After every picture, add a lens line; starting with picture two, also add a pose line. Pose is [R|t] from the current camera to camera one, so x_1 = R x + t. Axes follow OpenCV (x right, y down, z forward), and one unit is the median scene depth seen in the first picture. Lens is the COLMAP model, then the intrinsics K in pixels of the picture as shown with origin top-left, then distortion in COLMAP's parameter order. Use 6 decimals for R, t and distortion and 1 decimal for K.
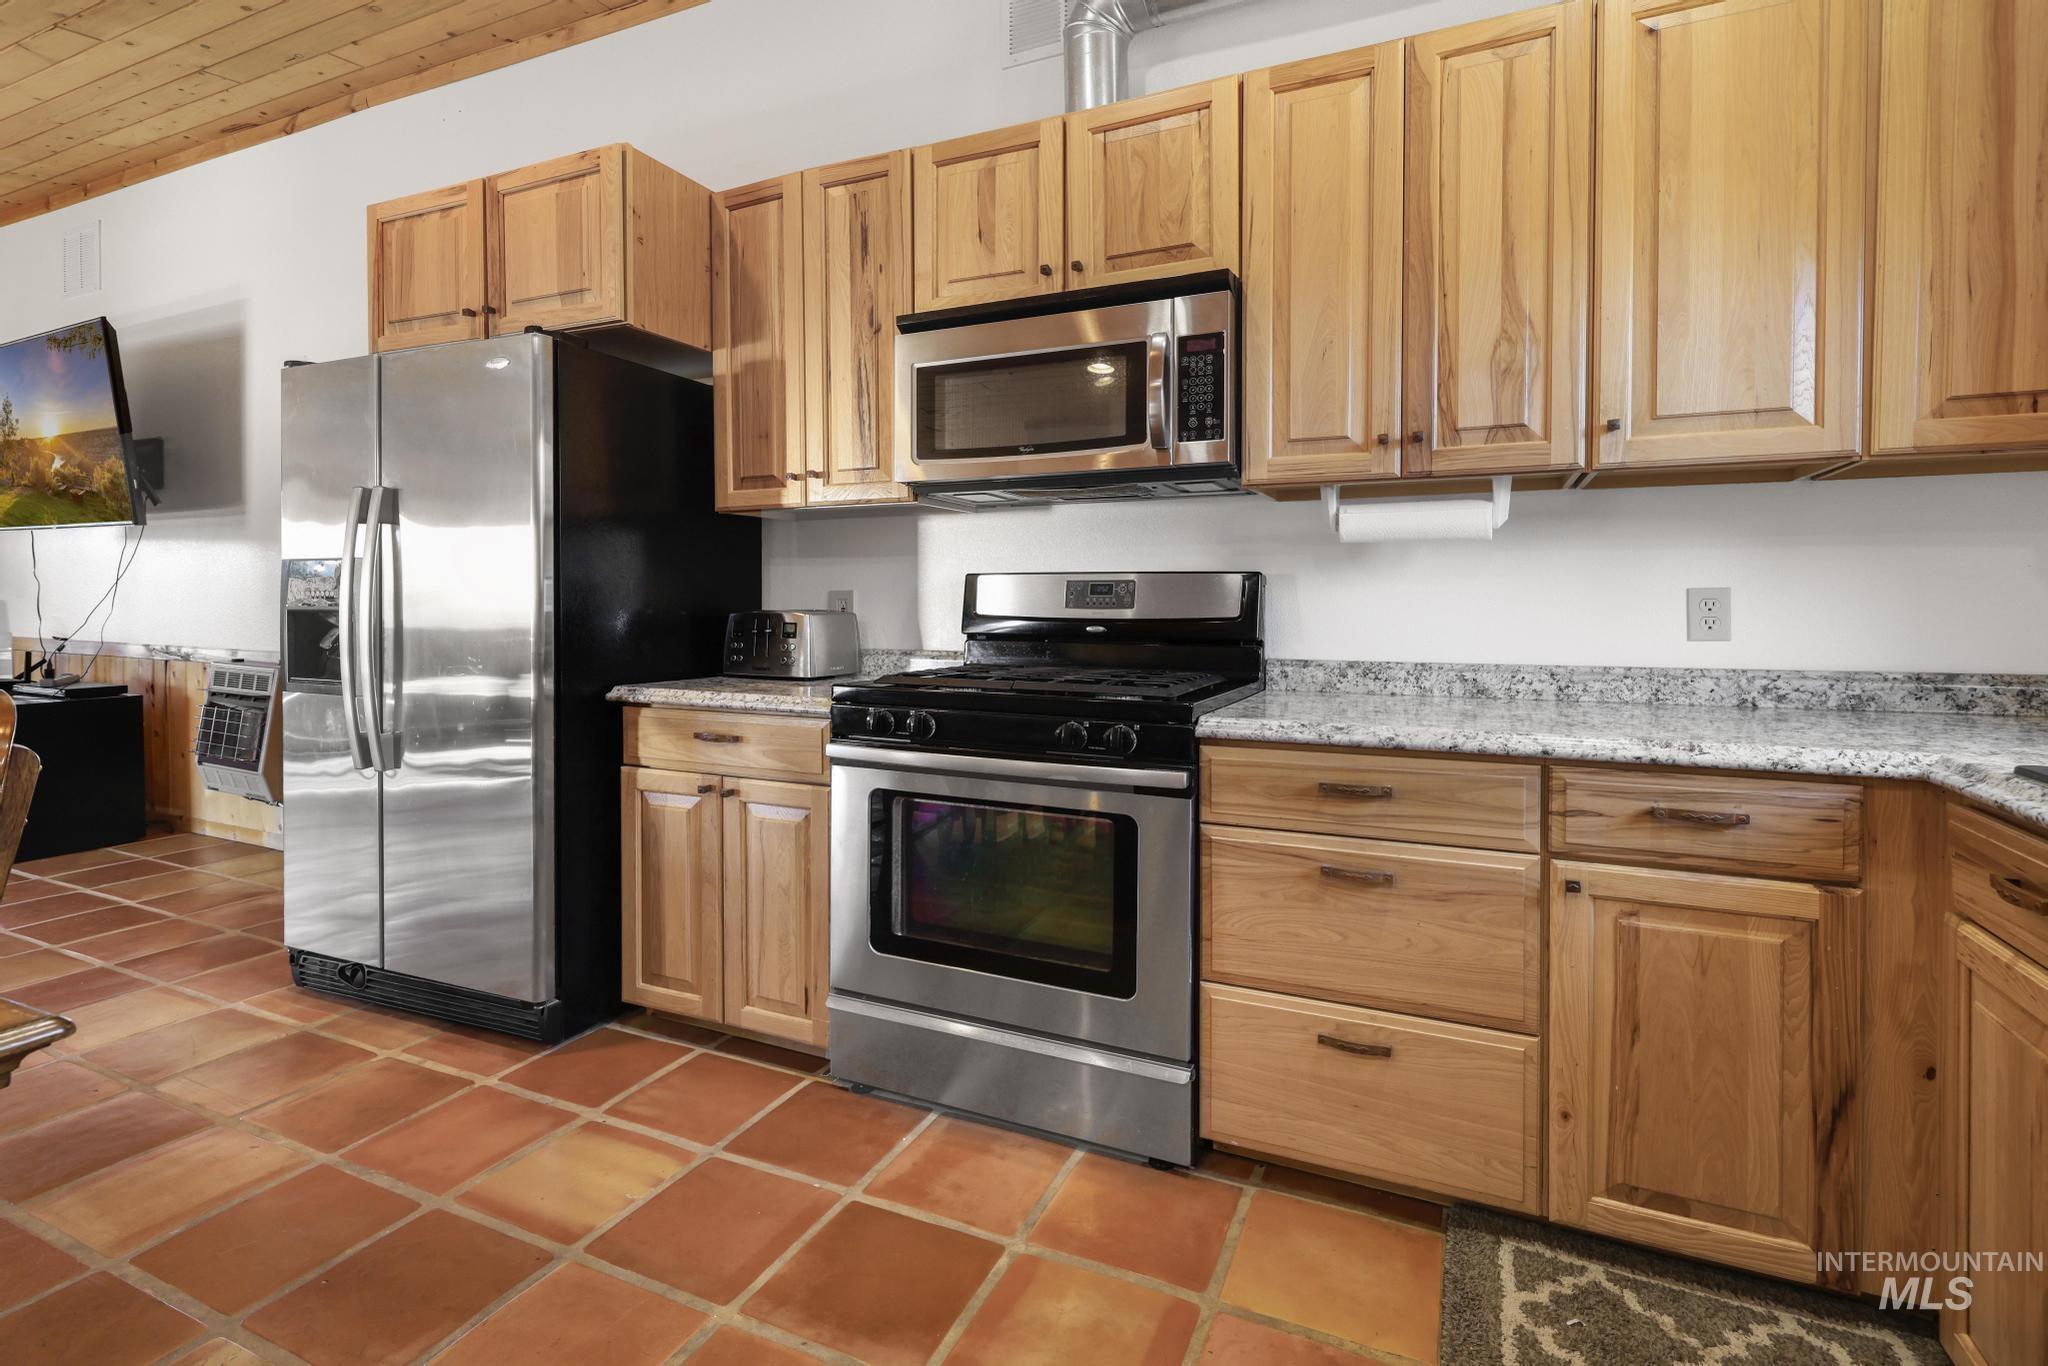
lens RADIAL K [[892.4, 0, 996.4], [0, 892.4, 611.4], [0, 0, 1]] dist [0.002535, 0.000521]
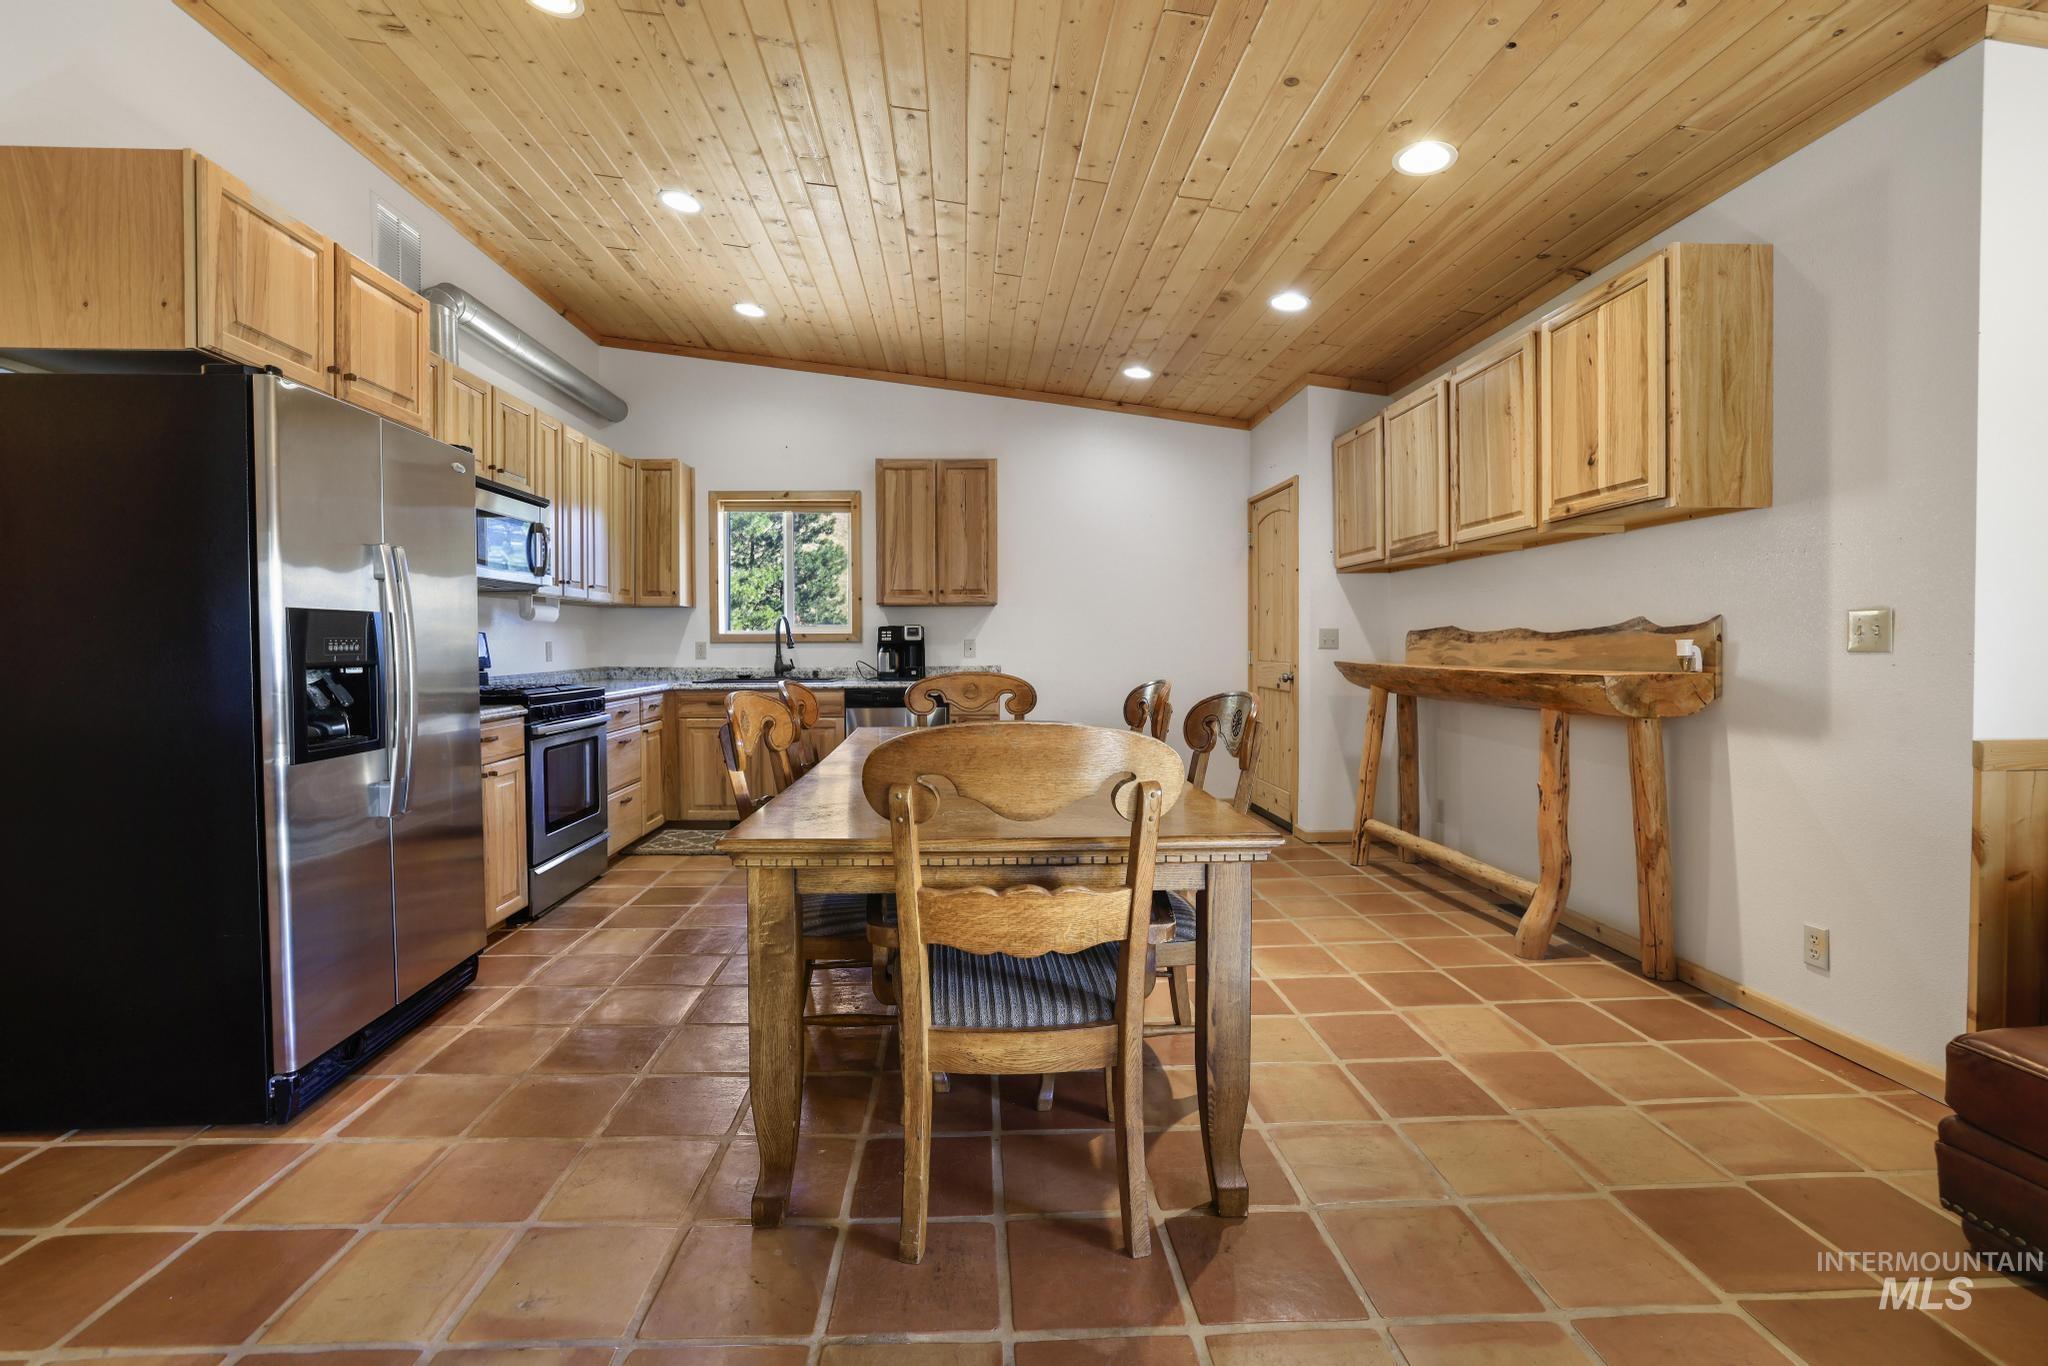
lens RADIAL K [[892.4, 0, 1025.2], [0, 892.4, 664.9], [0, 0, 1]] dist [0.002535, 0.000521]
pose [[-0.454115, -0.020687, 0.890703, -2.518535], [0.017400, 0.999334, 0.032081, -0.020835], [-0.890773, 0.030067, -0.453452, 1.048612]]
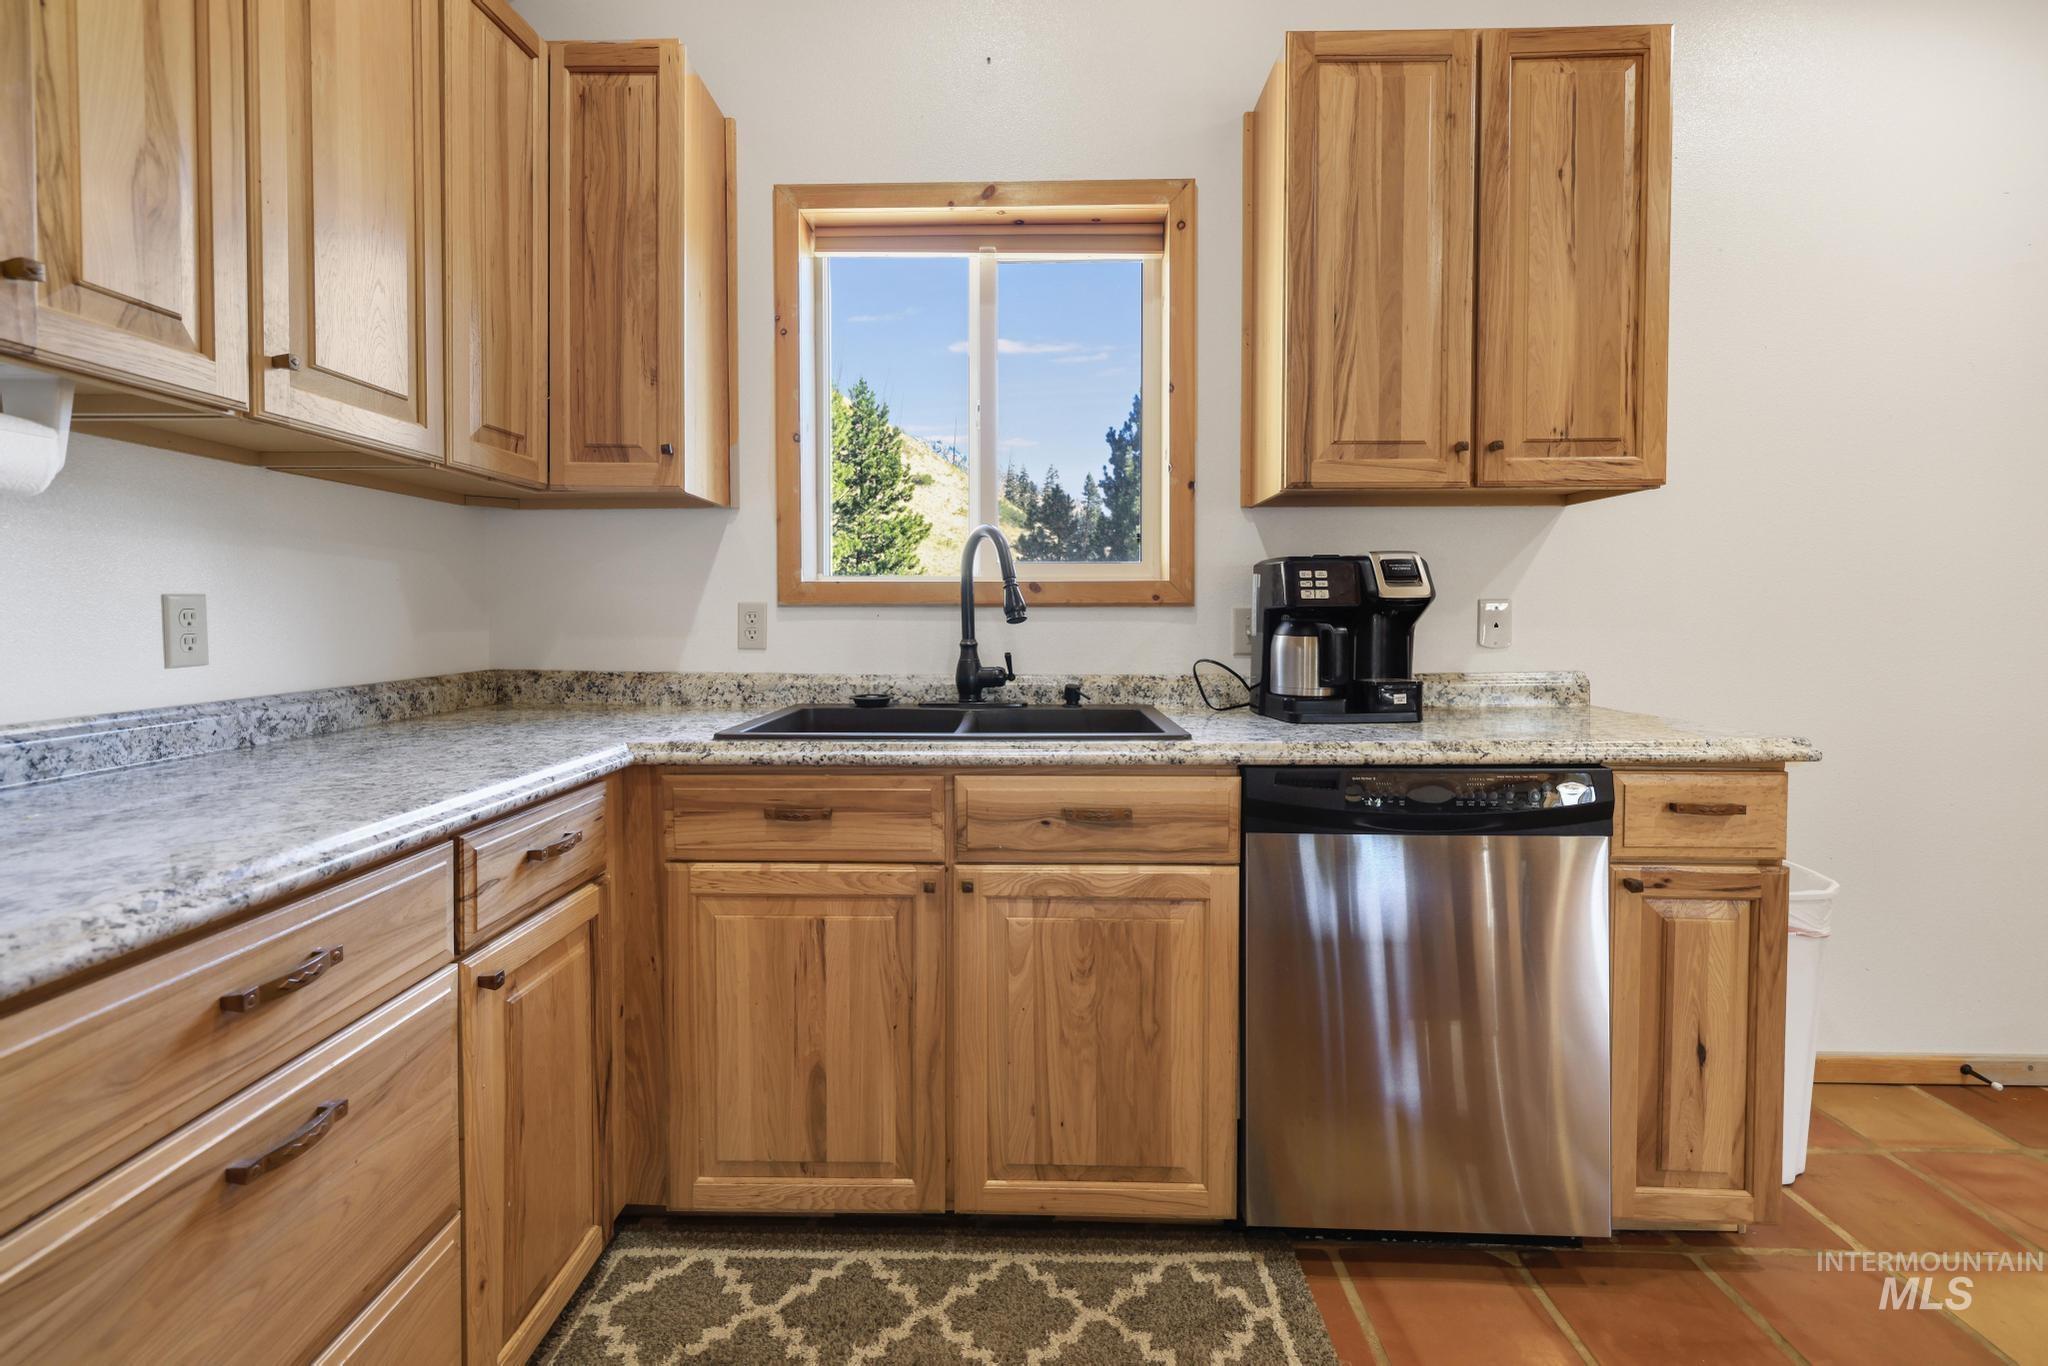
lens RADIAL K [[902.3, 0, 1071.5], [0, 902.3, 640.8], [0, 0, 1]] dist [-0.000265, 0.001222]
pose [[-0.427253, -0.023665, 0.903822, -0.220890], [0.014682, 0.999344, 0.033106, -0.003722], [-0.904013, 0.027415, -0.426625, 0.734456]]
